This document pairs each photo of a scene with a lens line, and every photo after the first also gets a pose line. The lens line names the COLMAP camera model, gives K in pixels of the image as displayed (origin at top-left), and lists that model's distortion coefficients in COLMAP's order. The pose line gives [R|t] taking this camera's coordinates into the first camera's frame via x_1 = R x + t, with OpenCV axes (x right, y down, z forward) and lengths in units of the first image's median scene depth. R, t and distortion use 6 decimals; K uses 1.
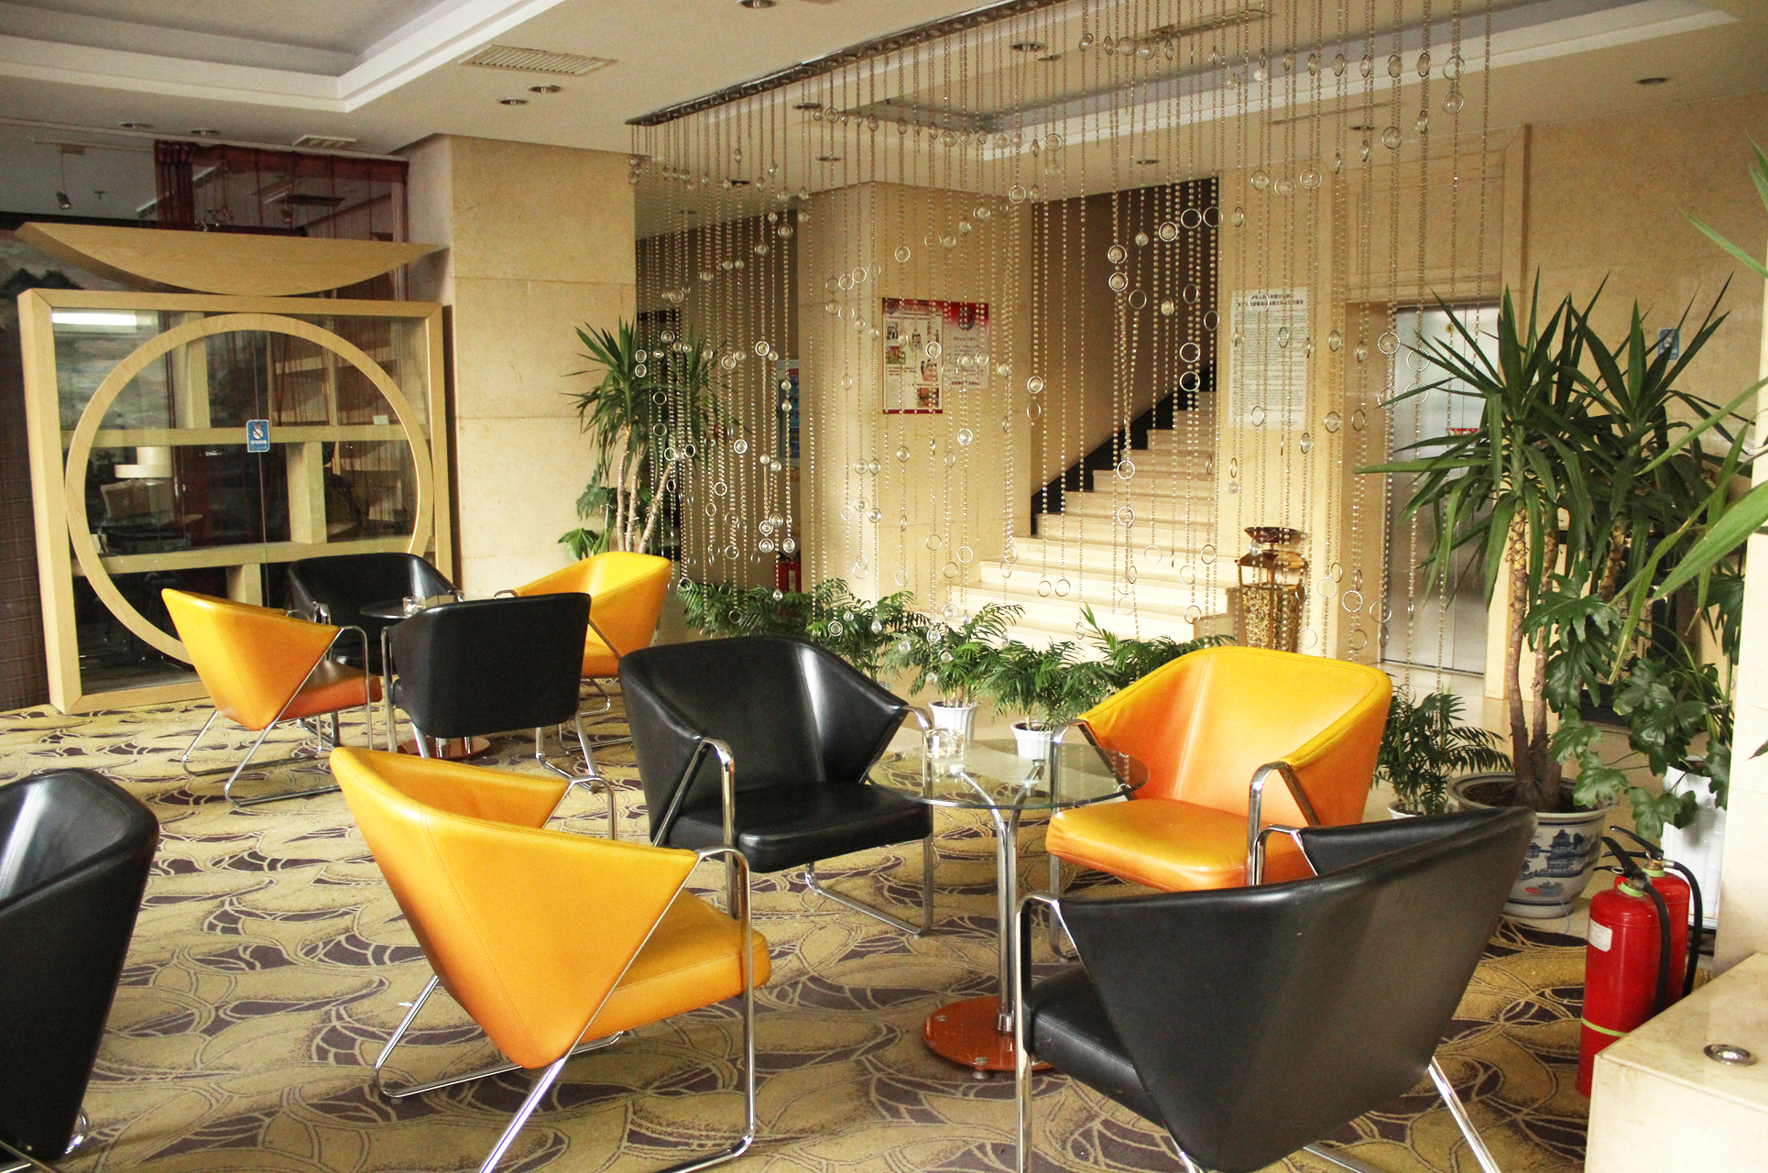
lens RADIAL K [[1443.6, 0, 884.0], [0, 1443.6, 586.5], [0, 0, 1]] dist [-0.119476, 0.079102]
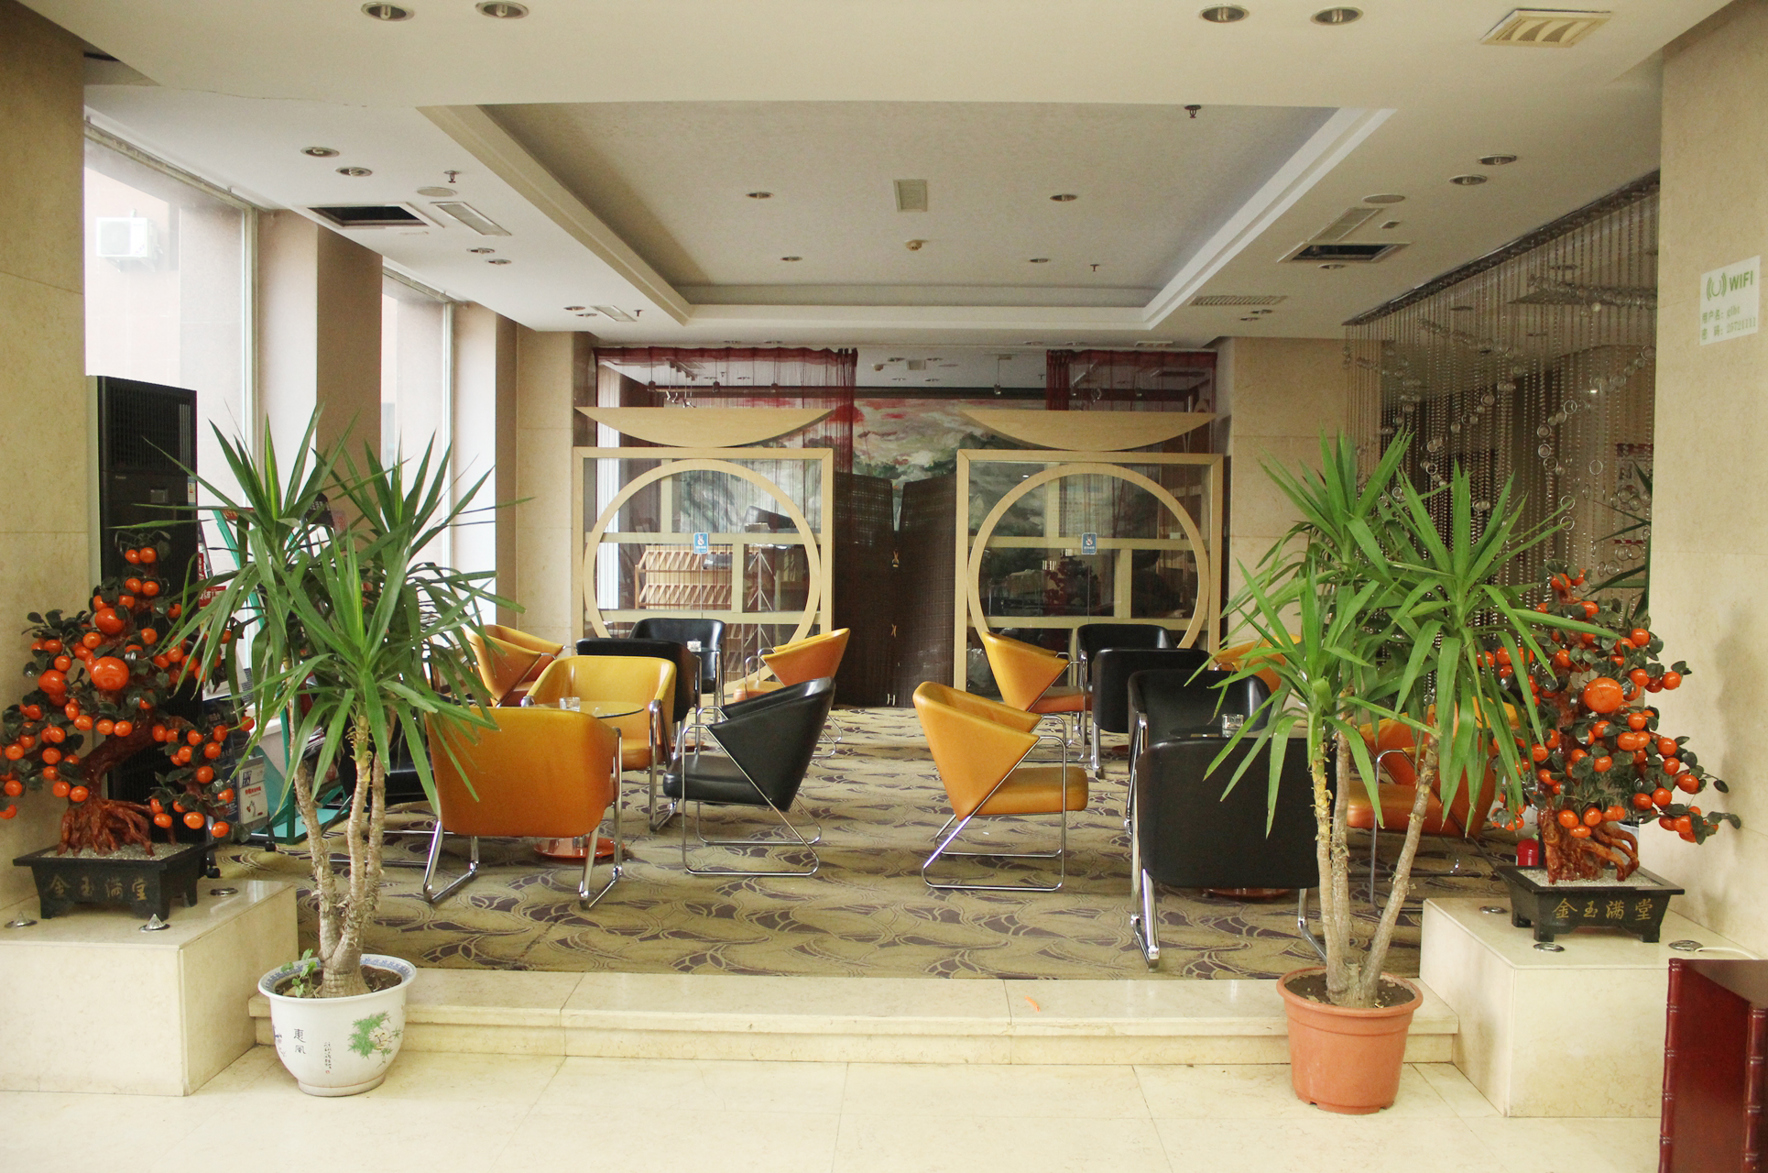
lens RADIAL K [[1443.6, 0, 884.0], [0, 1443.6, 586.5], [0, 0, 1]] dist [-0.119476, 0.079102]
pose [[0.751037, 0.046601, -0.658614, 0.384604], [-0.098928, 0.994188, -0.042466, 0.024504], [0.652807, 0.097049, 0.751282, -0.275405]]
